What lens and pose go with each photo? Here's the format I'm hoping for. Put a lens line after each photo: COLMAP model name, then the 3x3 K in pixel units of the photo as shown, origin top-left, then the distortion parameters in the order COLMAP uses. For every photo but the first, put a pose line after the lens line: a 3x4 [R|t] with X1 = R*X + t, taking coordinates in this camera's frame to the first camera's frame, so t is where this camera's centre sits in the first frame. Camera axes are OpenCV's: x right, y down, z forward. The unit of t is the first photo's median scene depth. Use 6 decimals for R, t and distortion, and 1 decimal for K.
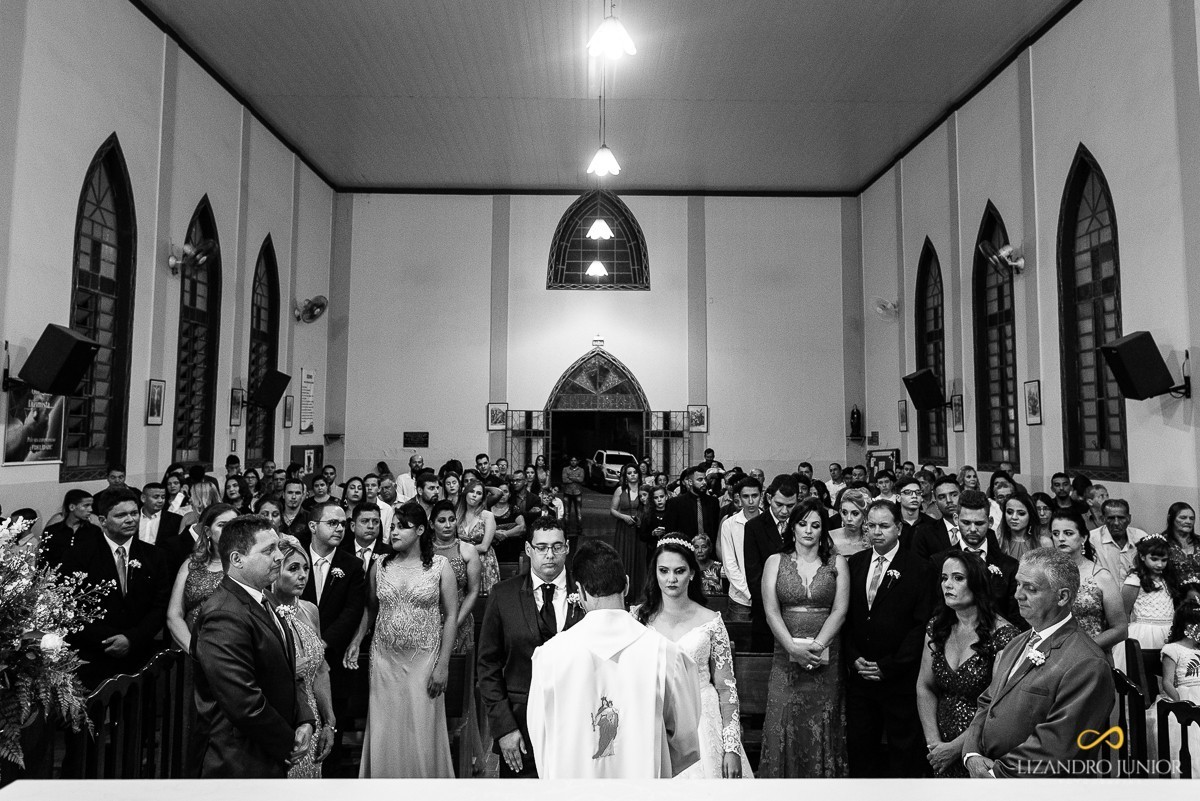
lens RADIAL K [[990.4, 0, 618.8], [0, 990.4, 327.9], [0, 0, 1]] dist [-0.001851, 0.006824]
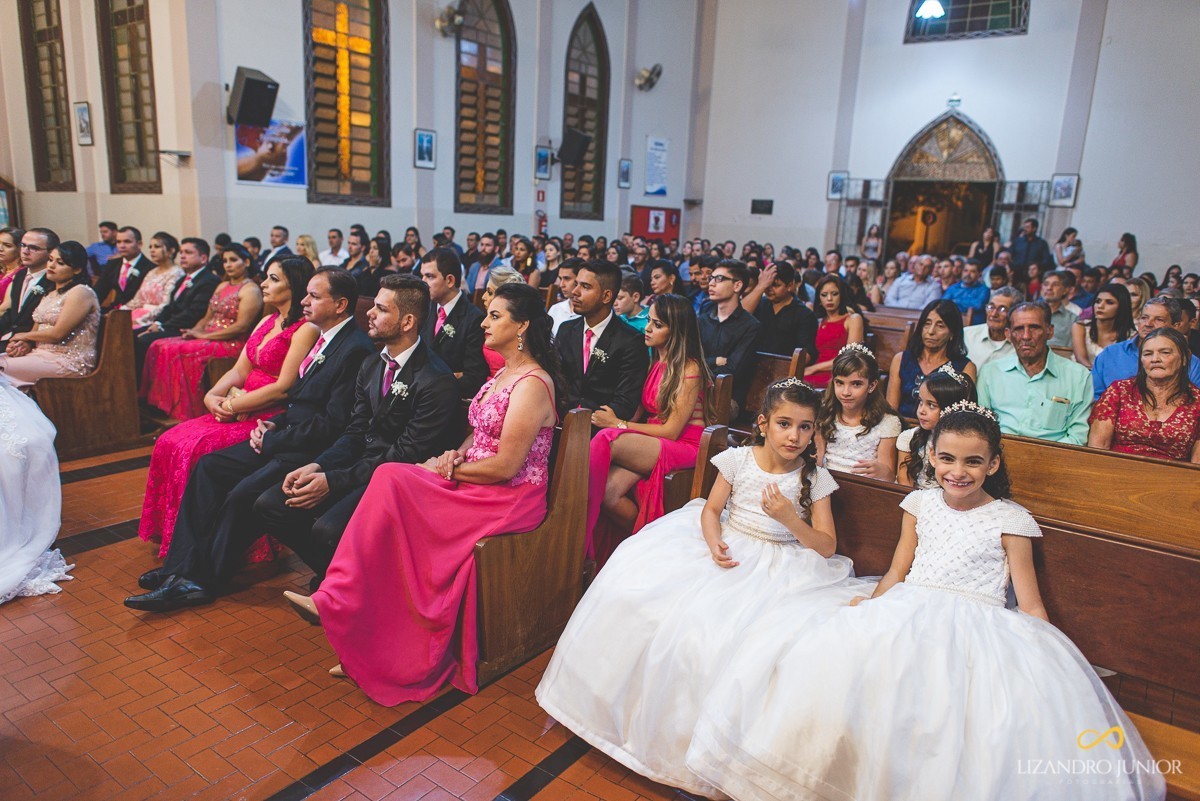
lens RADIAL K [[822.0, 0, 600.0], [0, 822.0, 400.5], [0, 0, 1]] dist [0.000988, -0.000009]
pose [[0.793334, 0.162544, -0.586686, 0.213449], [0.022882, 0.955055, 0.295545, 0.046551], [0.608357, -0.247891, 0.753958, 0.175212]]
